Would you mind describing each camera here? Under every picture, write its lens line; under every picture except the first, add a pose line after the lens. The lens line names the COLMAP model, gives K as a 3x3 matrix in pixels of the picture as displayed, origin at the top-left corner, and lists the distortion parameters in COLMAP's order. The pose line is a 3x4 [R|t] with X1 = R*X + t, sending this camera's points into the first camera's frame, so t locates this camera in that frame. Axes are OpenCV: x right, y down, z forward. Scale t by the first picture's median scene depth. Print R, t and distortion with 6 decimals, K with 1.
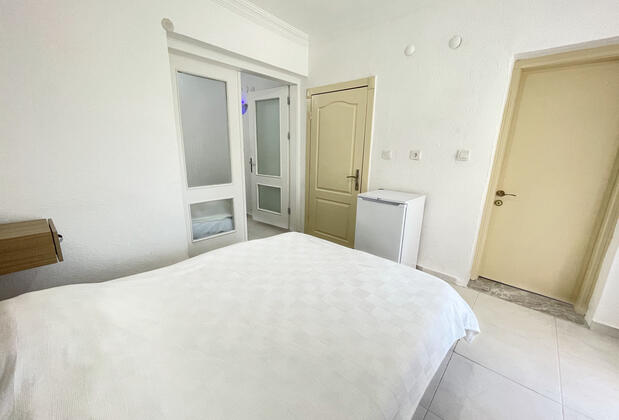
lens RADIAL K [[251.9, 0, 309.5], [0, 251.9, 211.1], [0, 0, 1]] dist [0.001059, -0.000188]
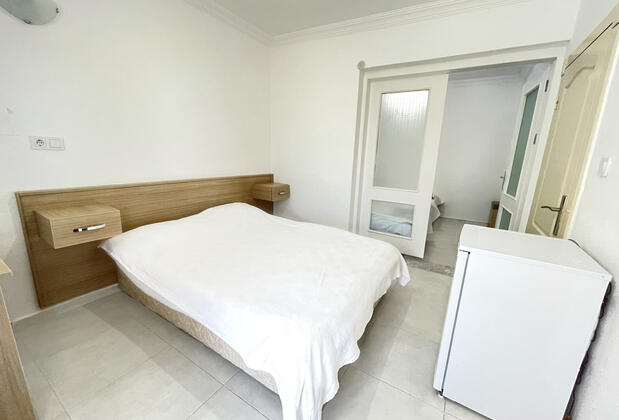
lens RADIAL K [[251.9, 0, 310.0], [0, 251.9, 211.8], [0, 0, 1]] dist [0.001059, -0.000188]
pose [[0.165643, 0.209465, -0.963684, 0.611810], [-0.274357, 0.948395, 0.158983, -0.075499], [0.947254, 0.238059, 0.214563, 0.421427]]
